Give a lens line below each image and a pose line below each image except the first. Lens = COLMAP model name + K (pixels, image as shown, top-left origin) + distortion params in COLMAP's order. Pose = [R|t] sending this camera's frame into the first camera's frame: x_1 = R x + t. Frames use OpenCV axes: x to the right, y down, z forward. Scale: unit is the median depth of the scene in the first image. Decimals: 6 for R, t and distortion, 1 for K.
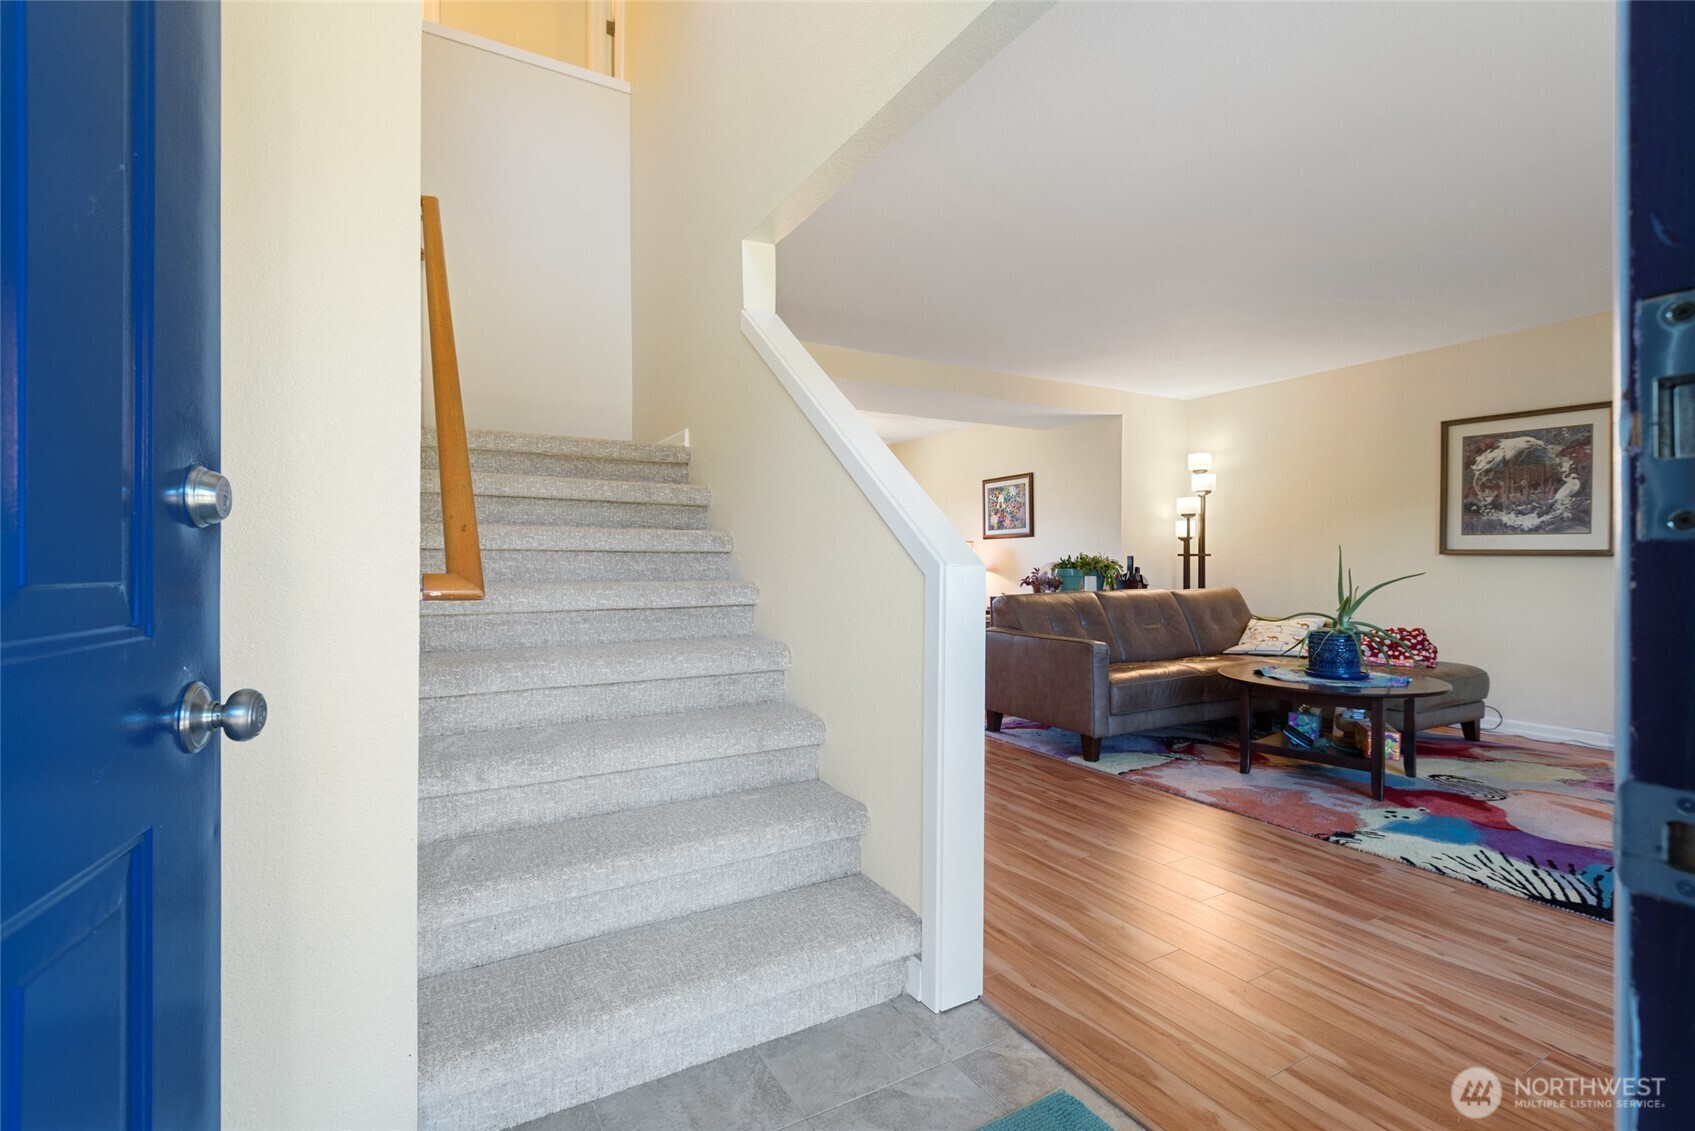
lens RADIAL K [[767.4, 0, 846.0], [0, 767.4, 558.6], [0, 0, 1]] dist [0.023683, -0.015636]
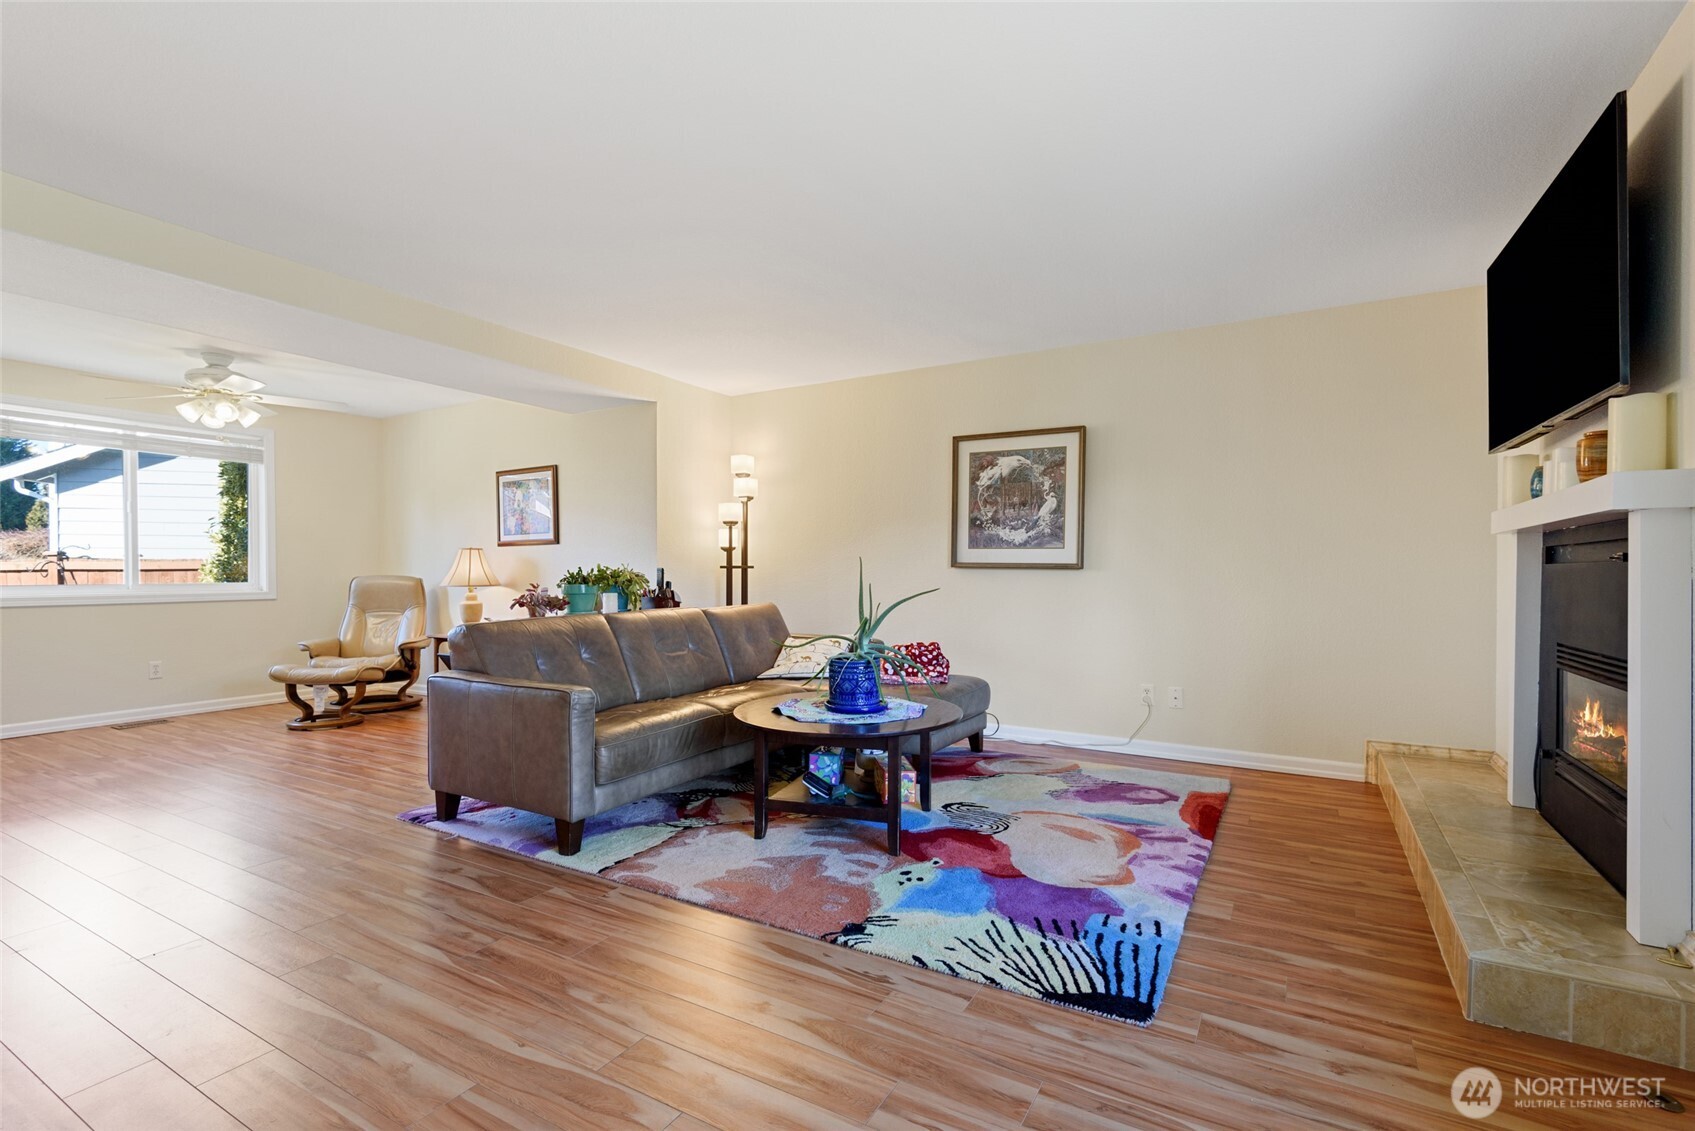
lens RADIAL K [[767.4, 0, 845.7], [0, 767.4, 579.3], [0, 0, 1]] dist [0.023683, -0.015636]
pose [[0.867915, -0.005442, 0.496684, 0.161675], [-0.001186, 0.999914, 0.013029, -0.003220], [-0.496712, -0.011898, 0.867834, 0.214617]]
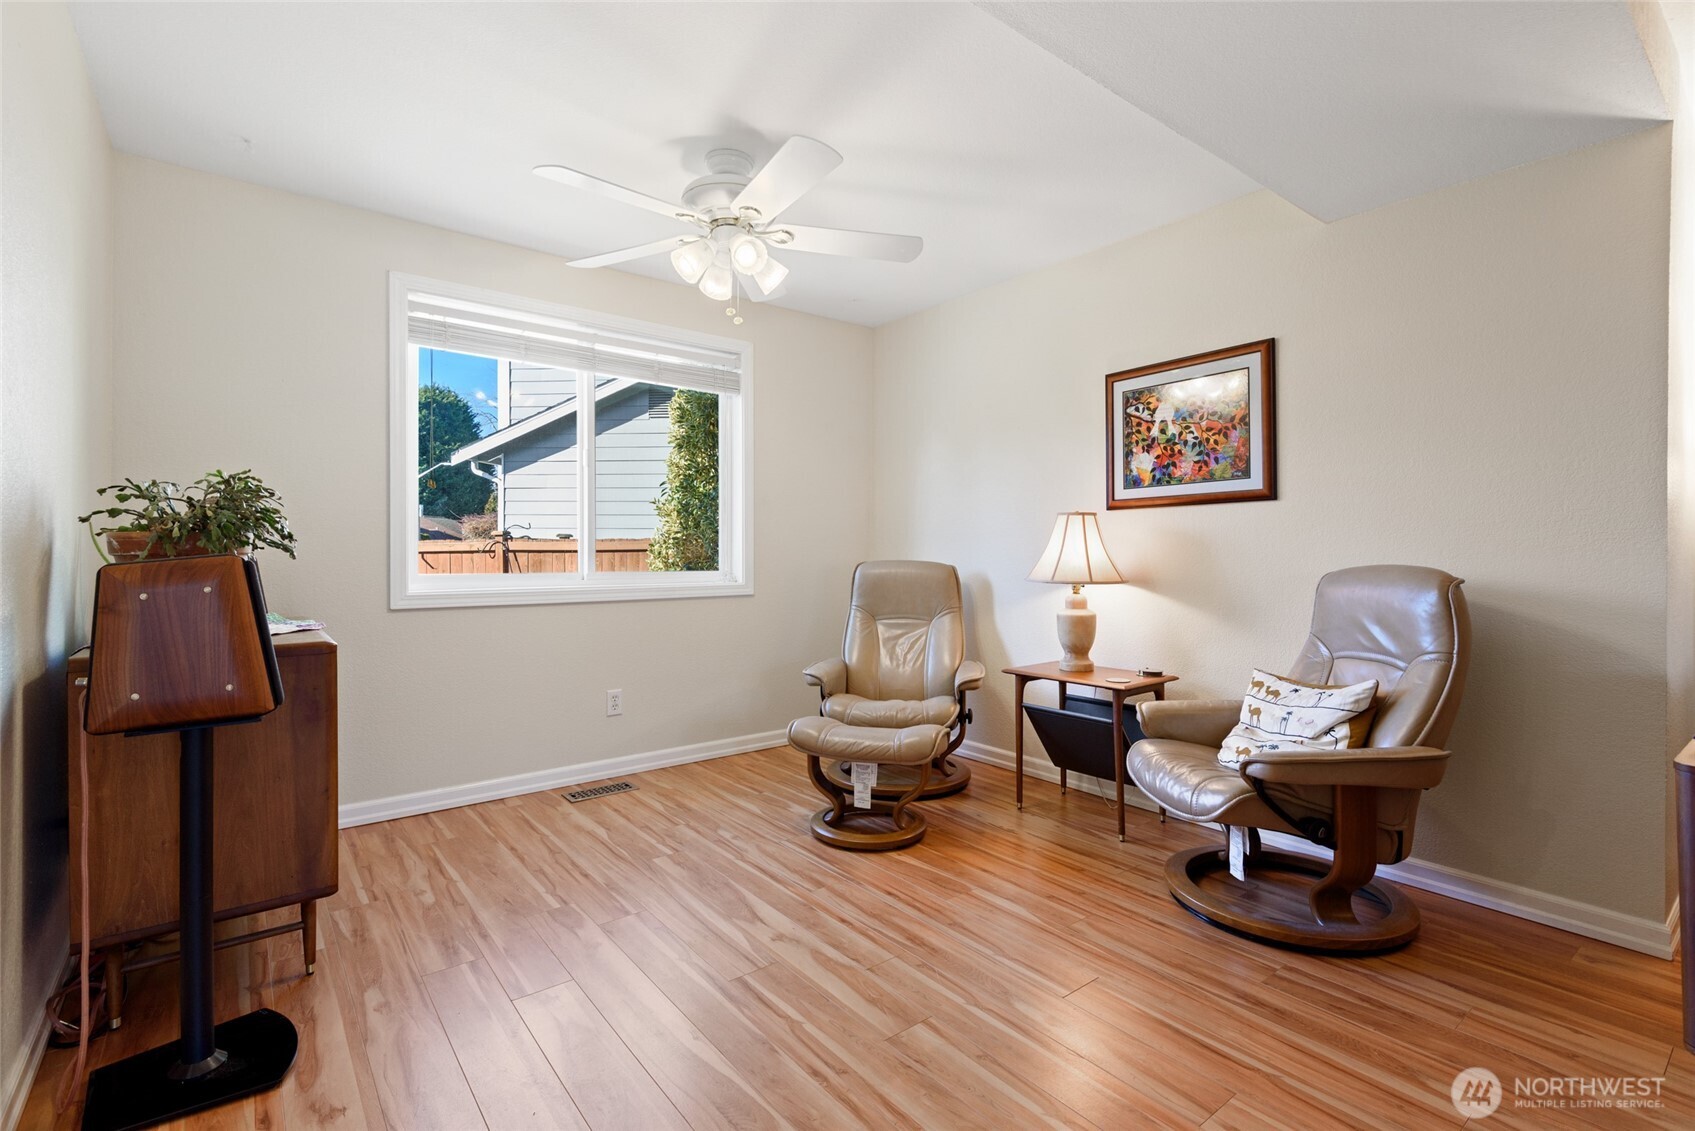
lens RADIAL K [[767.4, 0, 848.3], [0, 767.4, 550.9], [0, 0, 1]] dist [0.023683, -0.015636]
pose [[0.989657, 0.001874, 0.143440, -0.055287], [-0.002029, 0.999998, 0.000932, -0.002562], [-0.143438, -0.001214, 0.989659, 0.998817]]
